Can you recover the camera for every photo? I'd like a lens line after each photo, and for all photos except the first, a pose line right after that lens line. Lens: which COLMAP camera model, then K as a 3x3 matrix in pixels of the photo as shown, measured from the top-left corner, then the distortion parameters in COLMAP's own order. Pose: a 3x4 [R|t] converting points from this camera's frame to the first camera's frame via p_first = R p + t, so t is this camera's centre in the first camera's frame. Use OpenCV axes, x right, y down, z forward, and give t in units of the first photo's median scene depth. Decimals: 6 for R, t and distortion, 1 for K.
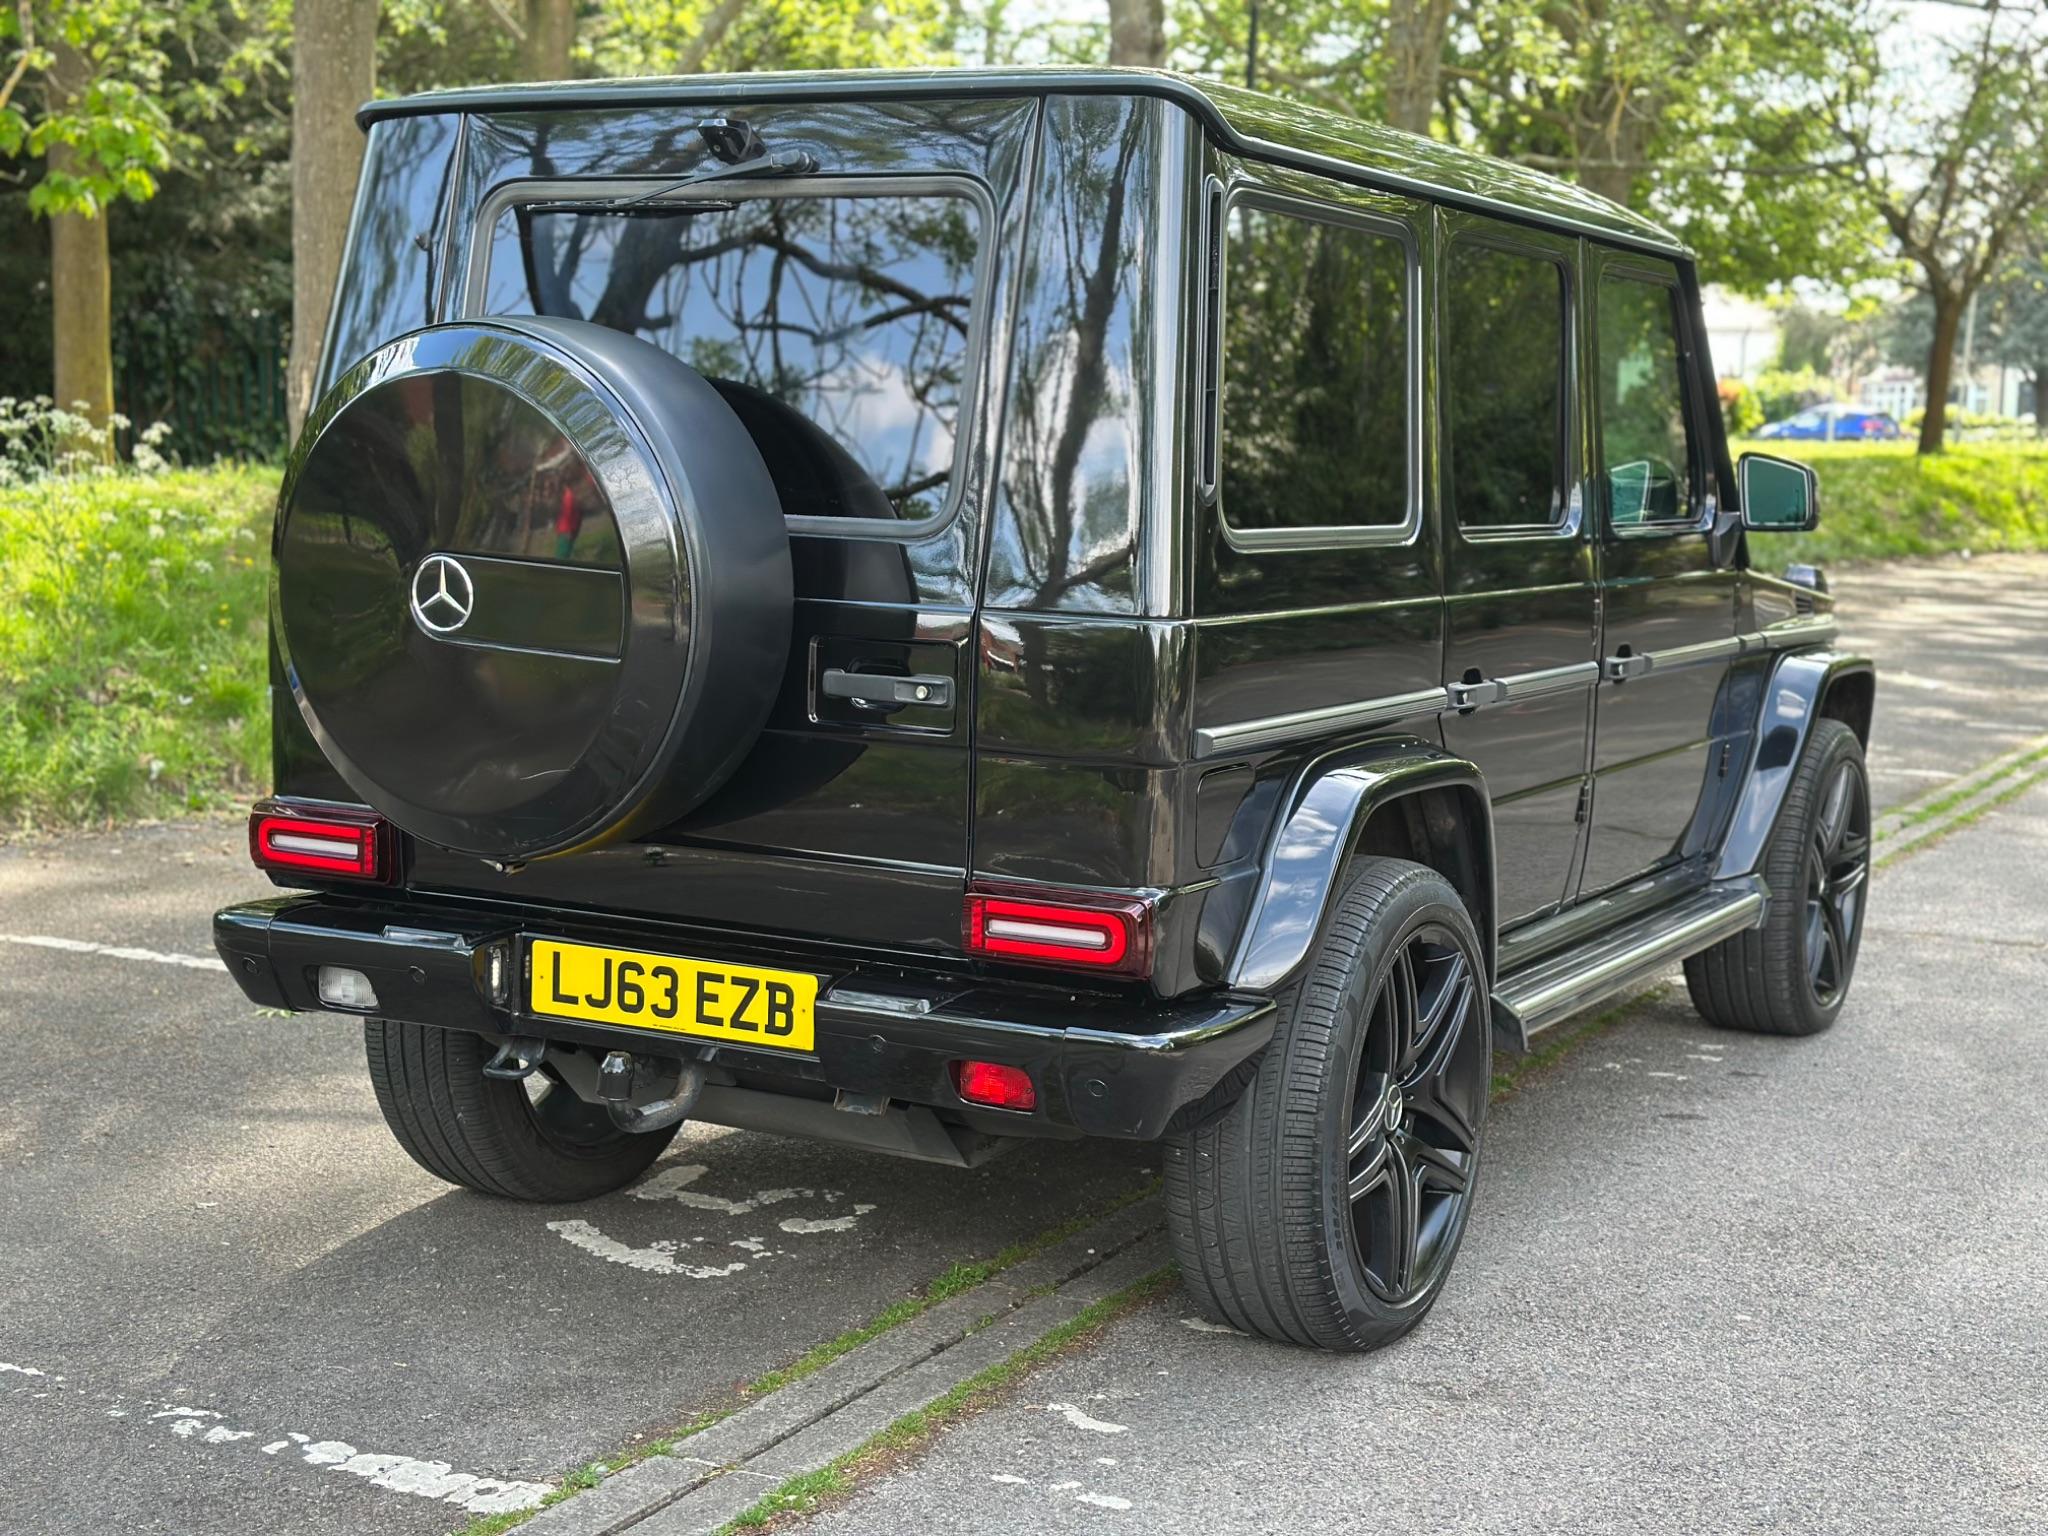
lens RADIAL K [[2849.9, 0, 1026.8], [0, 2849.9, 769.8], [0, 0, 1]] dist [0.115966, 0.000000]
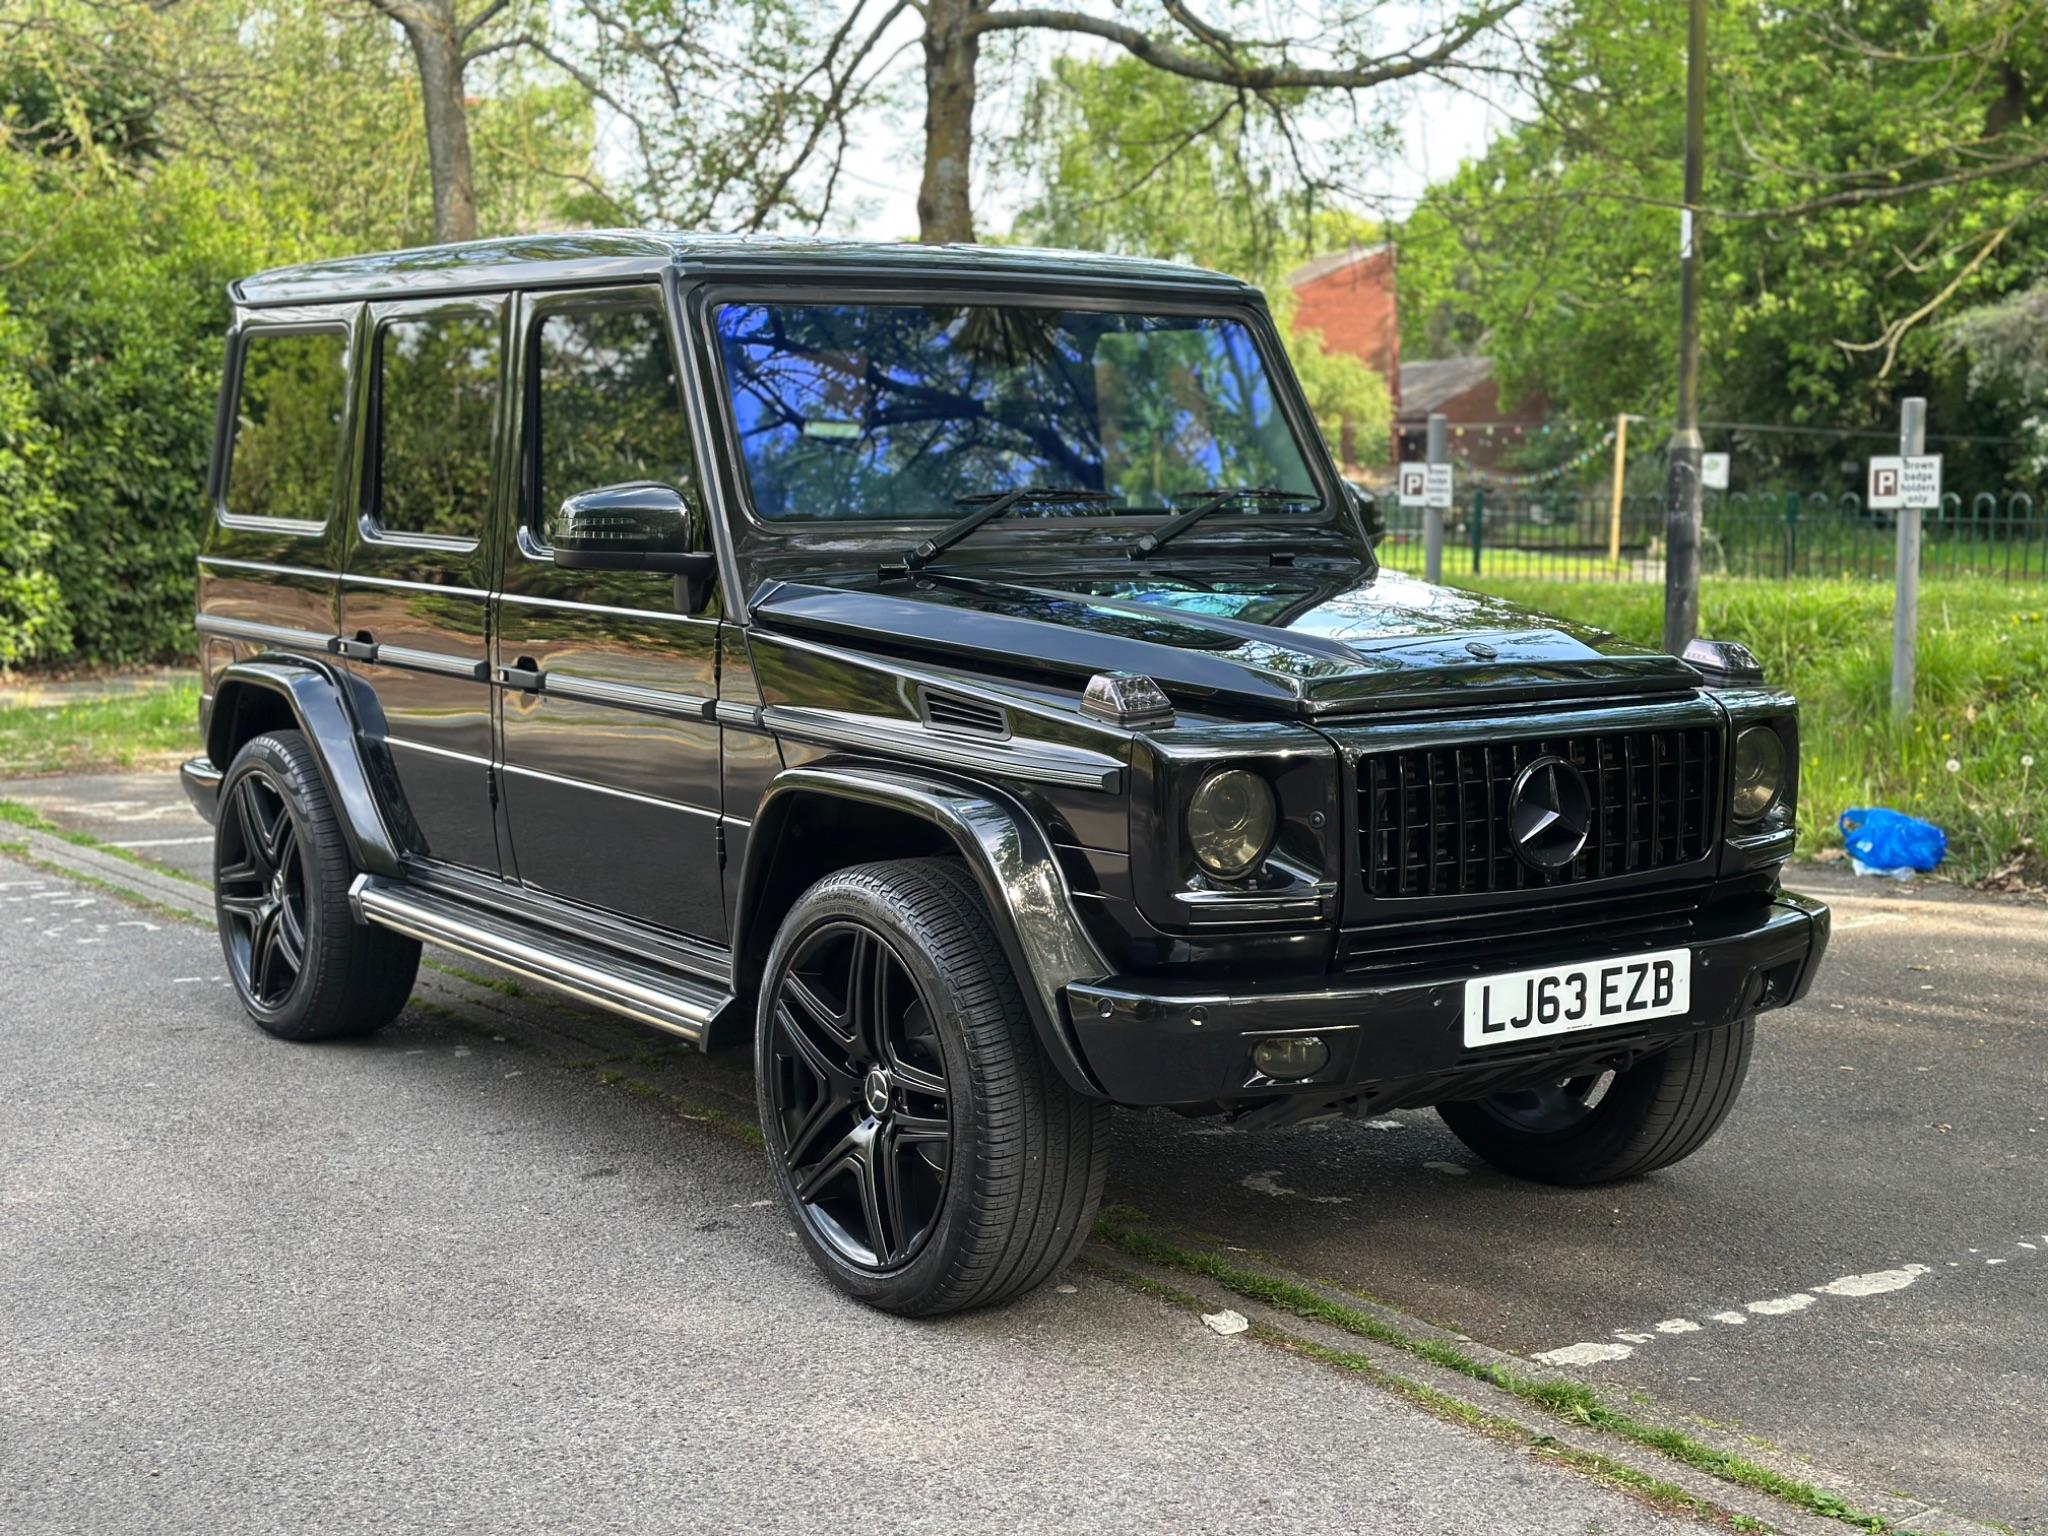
lens RADIAL K [[2849.9, 0, 1013.7], [0, 2849.9, 770.1], [0, 0, 1]] dist [0.115966, 0.000000]
pose [[0.443524, -0.133296, 0.886295, -1.181384], [0.115339, 0.989145, 0.091045, -0.132850], [-0.888810, 0.061844, 0.454084, 0.681271]]
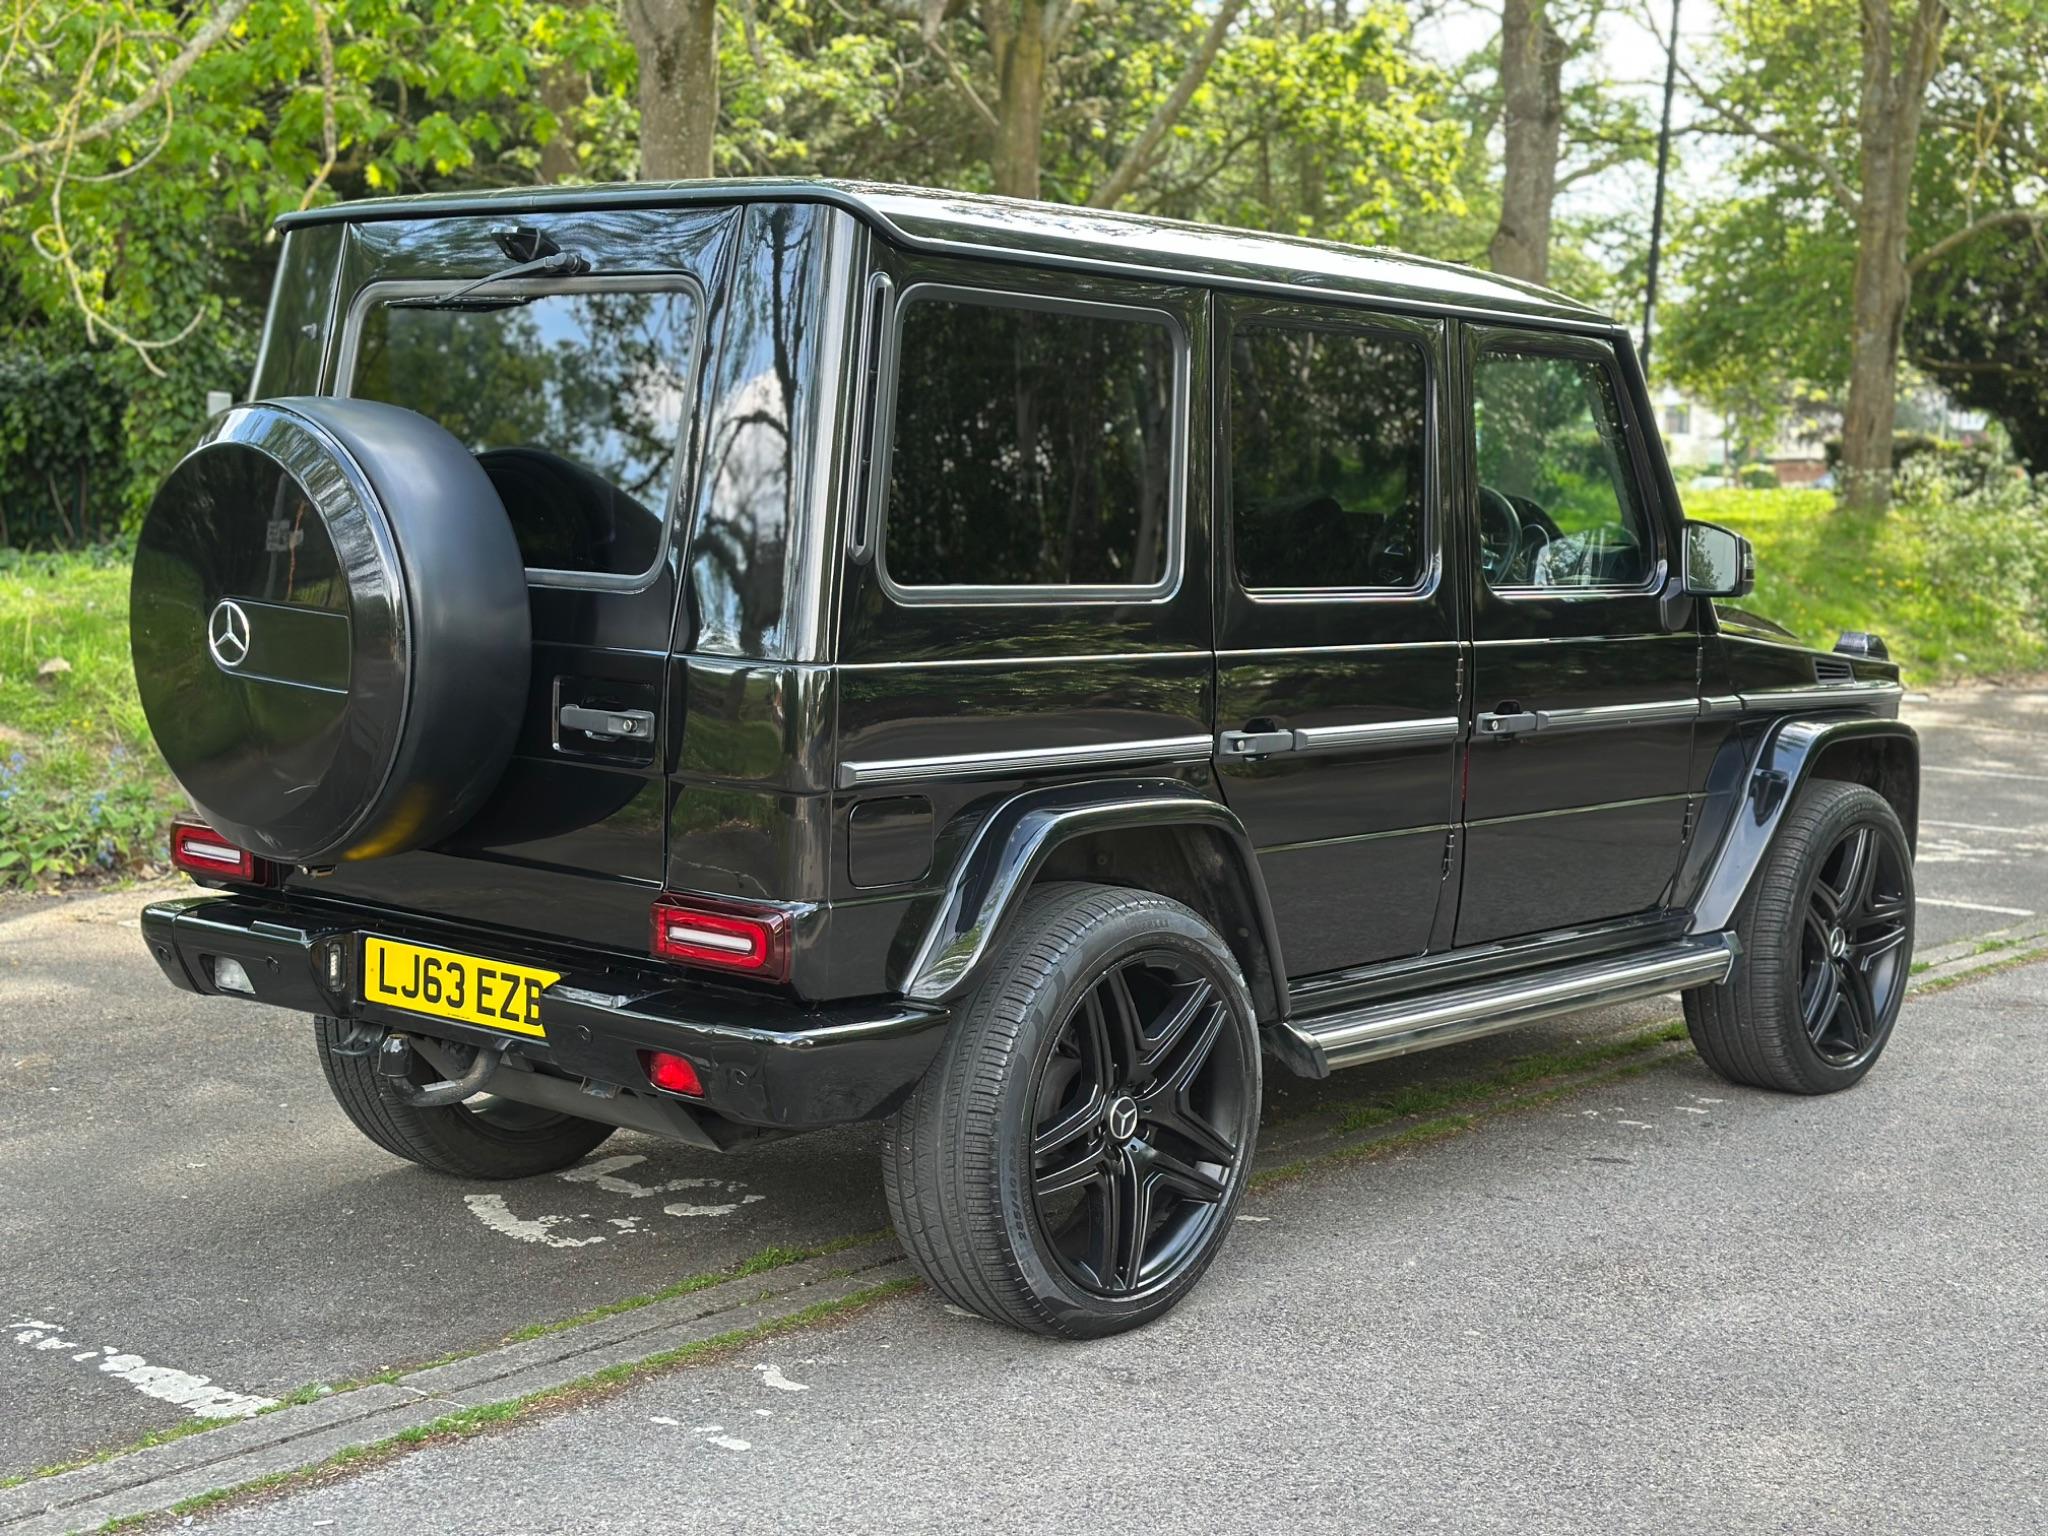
lens RADIAL K [[2849.9, 0, 1036.1], [0, 2849.9, 776.0], [0, 0, 1]] dist [0.115966, 0.000000]
pose [[0.979390, 0.021274, -0.200856, 0.327421], [-0.025318, 0.999525, -0.017586, 0.008302], [0.200387, 0.022309, 0.979463, -0.078634]]
